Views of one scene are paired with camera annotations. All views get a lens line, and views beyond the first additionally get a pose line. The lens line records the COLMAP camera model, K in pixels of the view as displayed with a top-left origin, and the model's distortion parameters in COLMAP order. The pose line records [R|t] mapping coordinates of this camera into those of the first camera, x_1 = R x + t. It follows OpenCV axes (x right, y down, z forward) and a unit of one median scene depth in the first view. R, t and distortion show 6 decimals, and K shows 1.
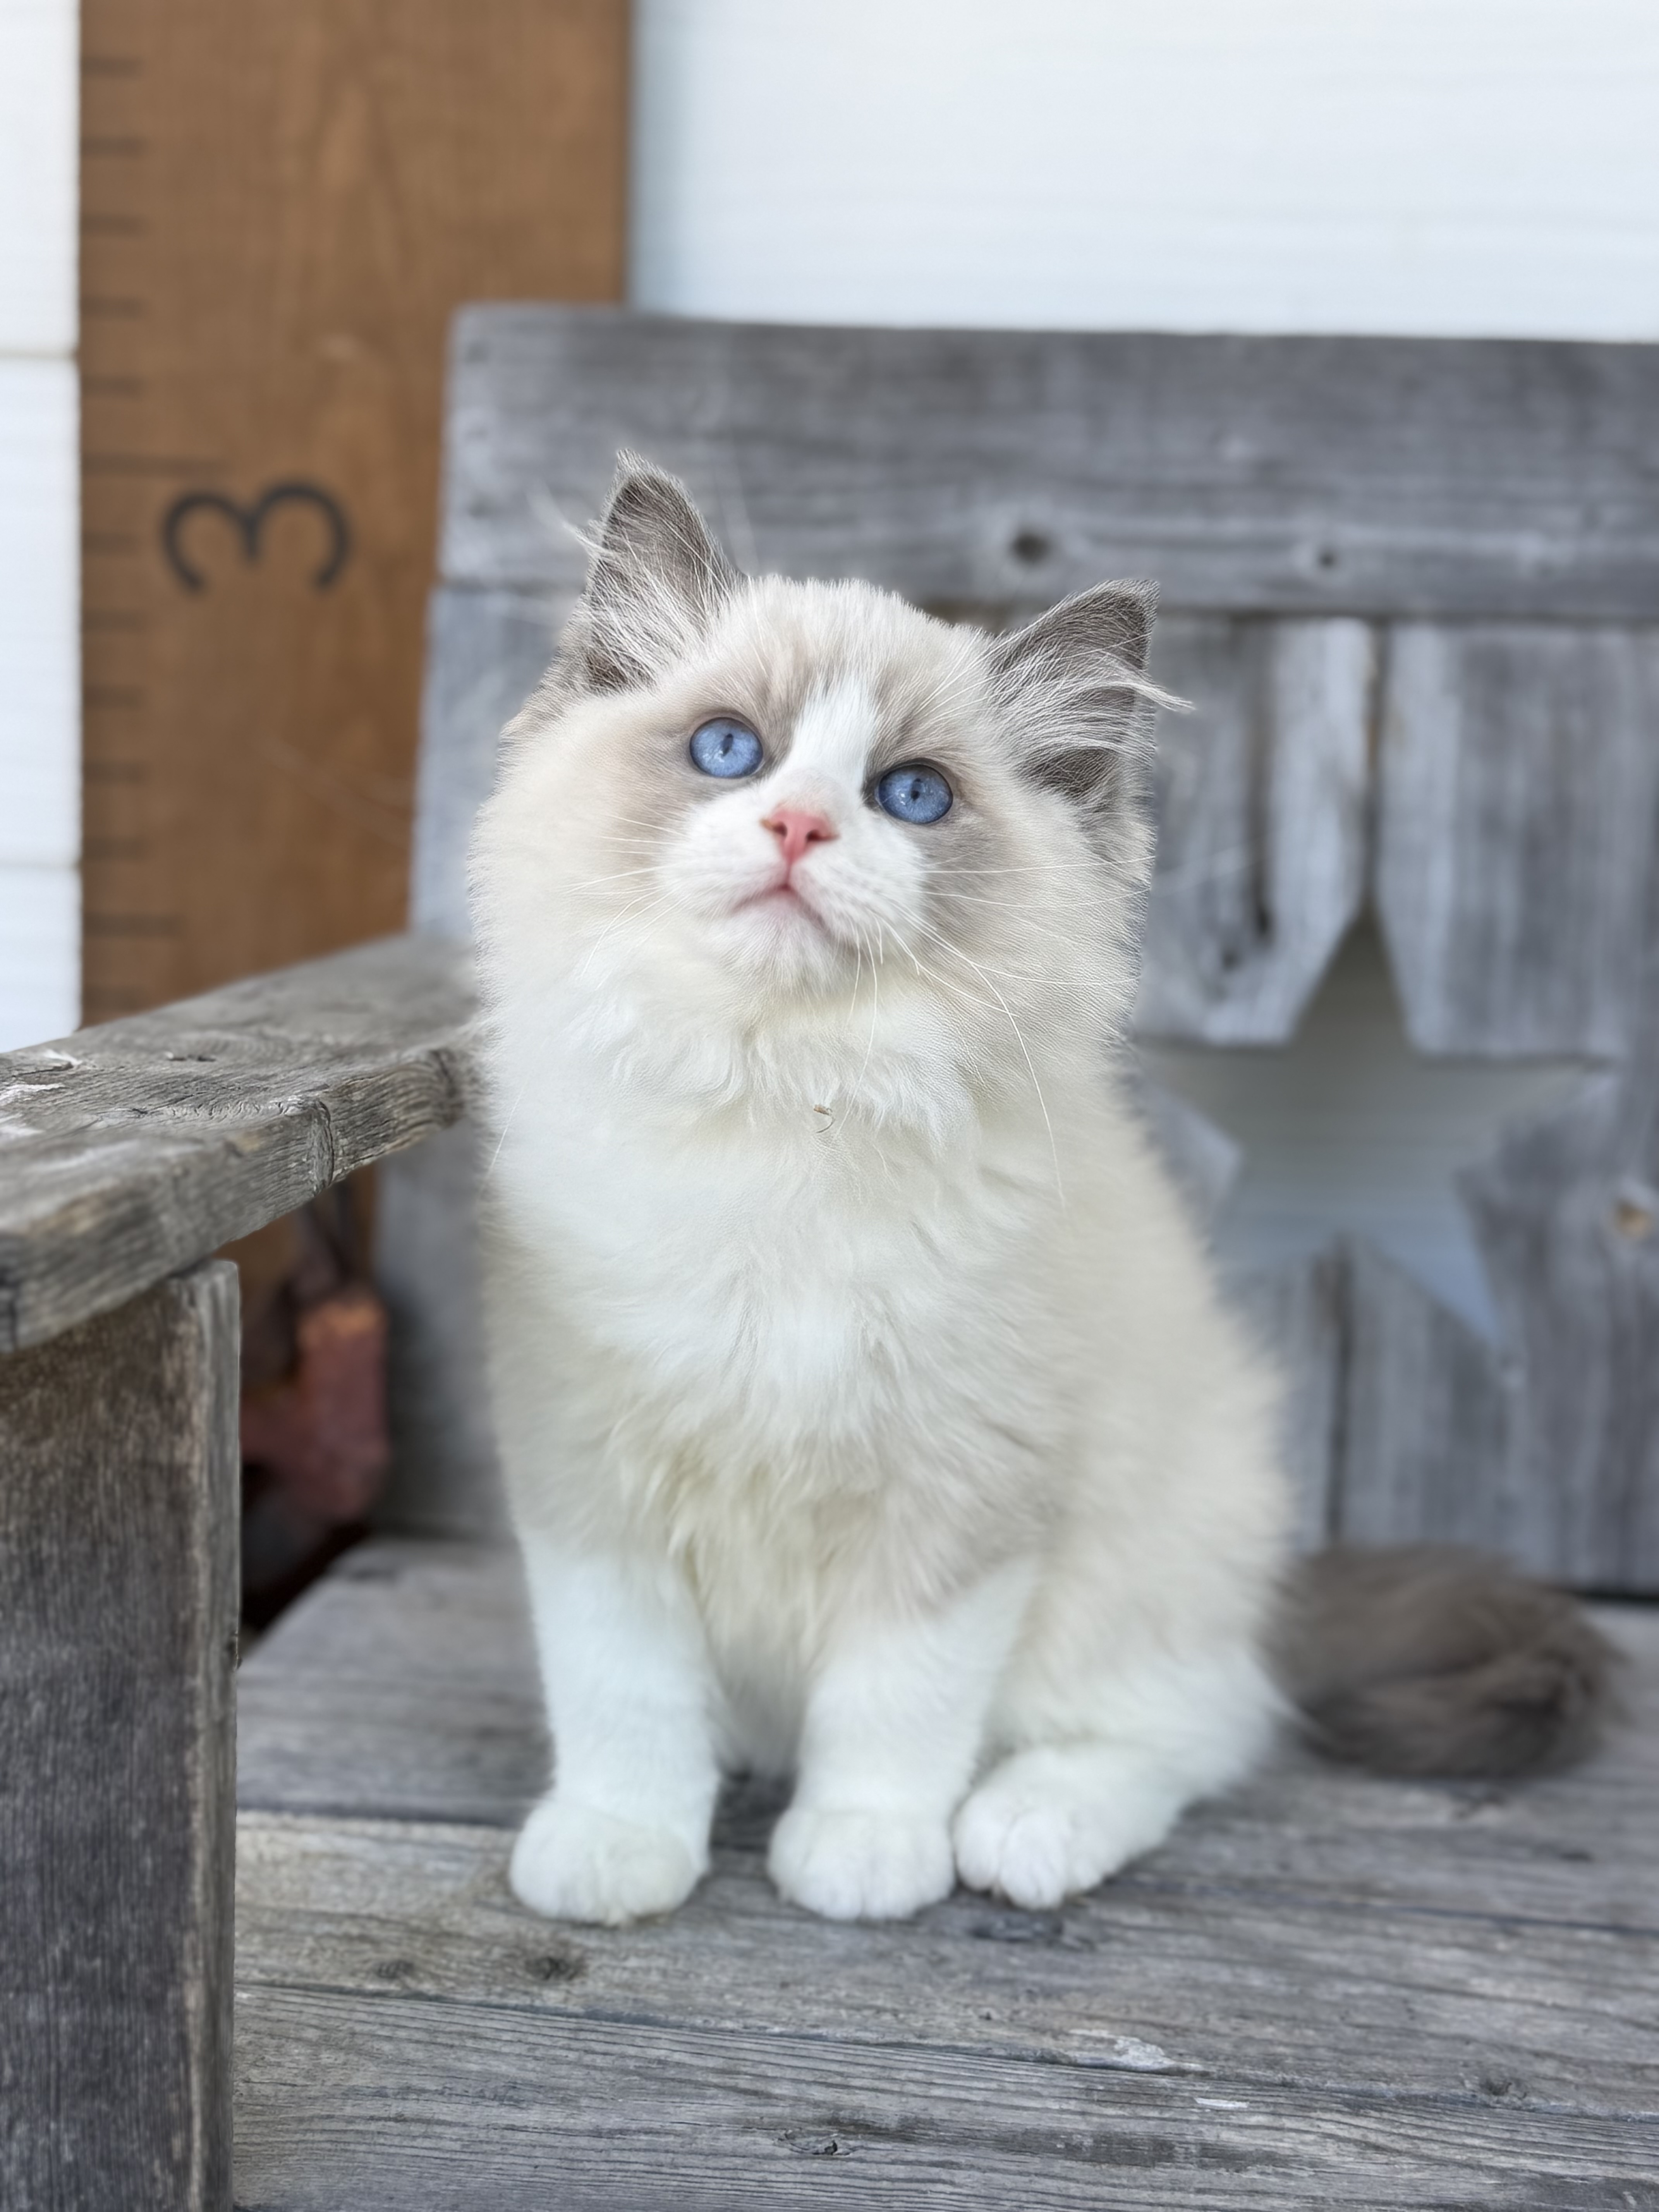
lens RADIAL K [[2989.7, 0, 841.1], [0, 2989.7, 1098.6], [0, 0, 1]] dist [0.031561, 0.000000]
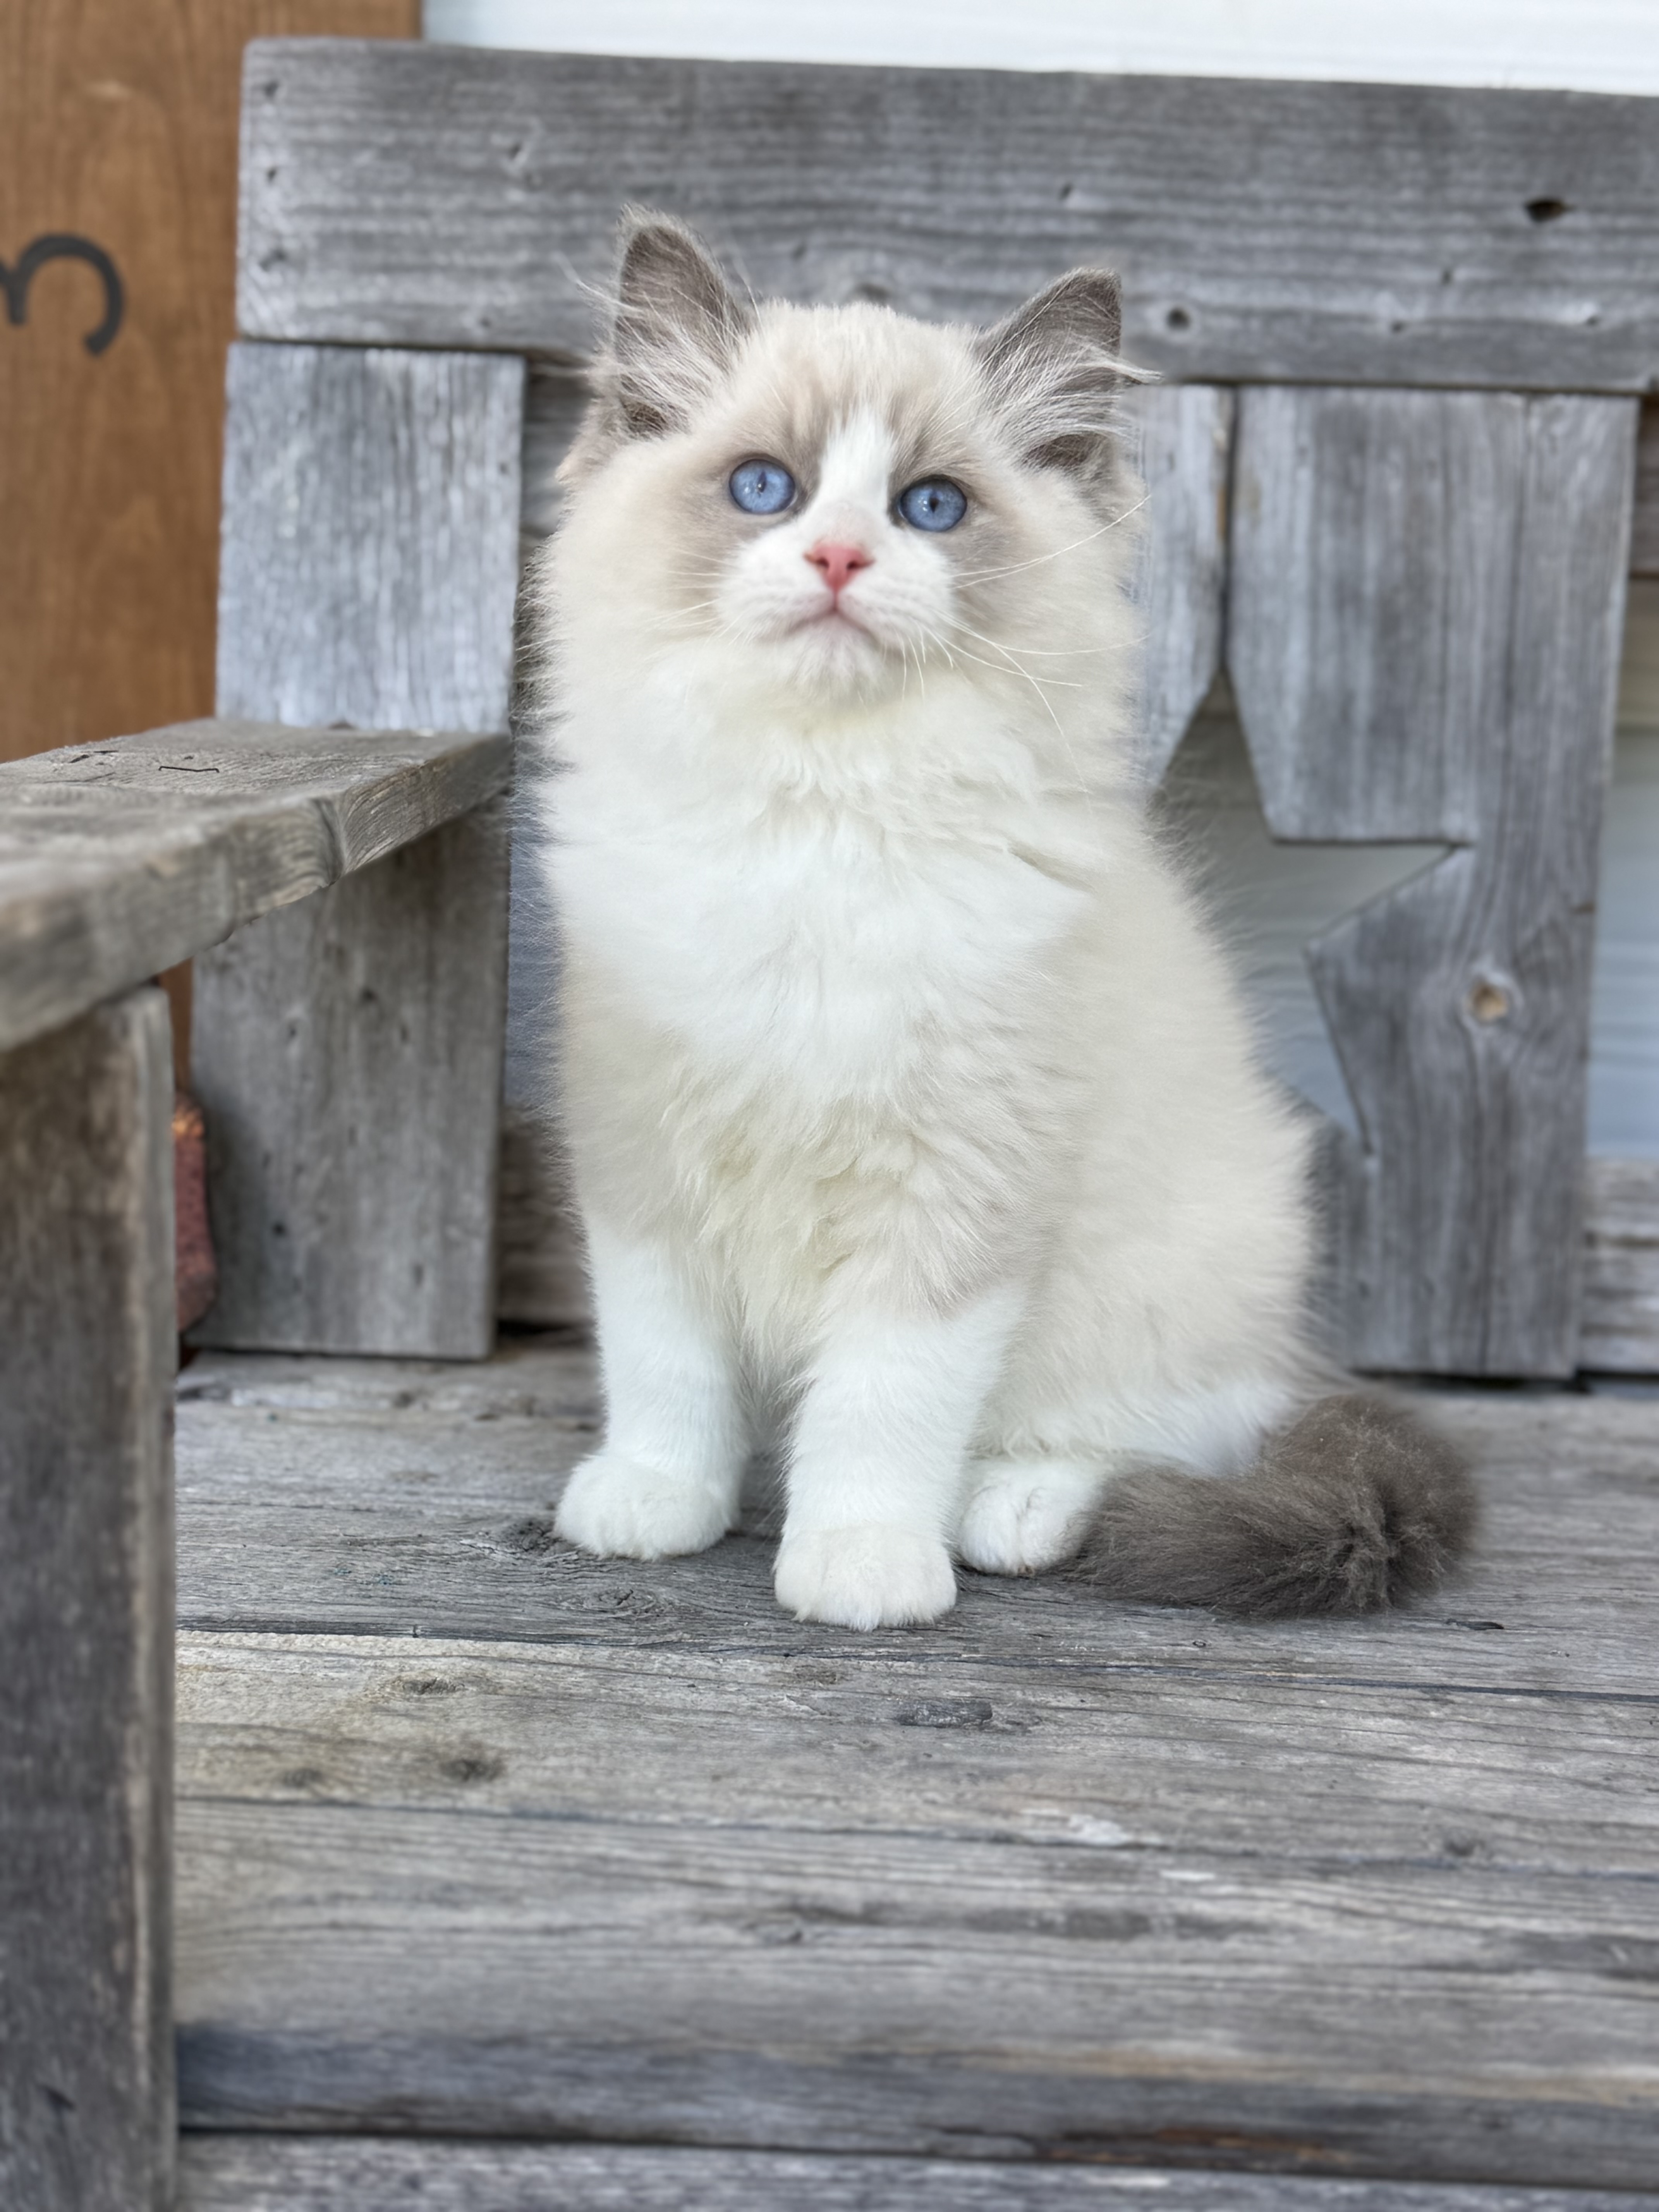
lens RADIAL K [[2989.7, 0, 820.3], [0, 2989.7, 1123.5], [0, 0, 1]] dist [0.031561, 0.000000]
pose [[0.995235, -0.018039, 0.095818, -0.070855], [0.013071, 0.998550, 0.052228, 0.038055], [-0.096621, -0.050726, 0.994028, 0.061370]]
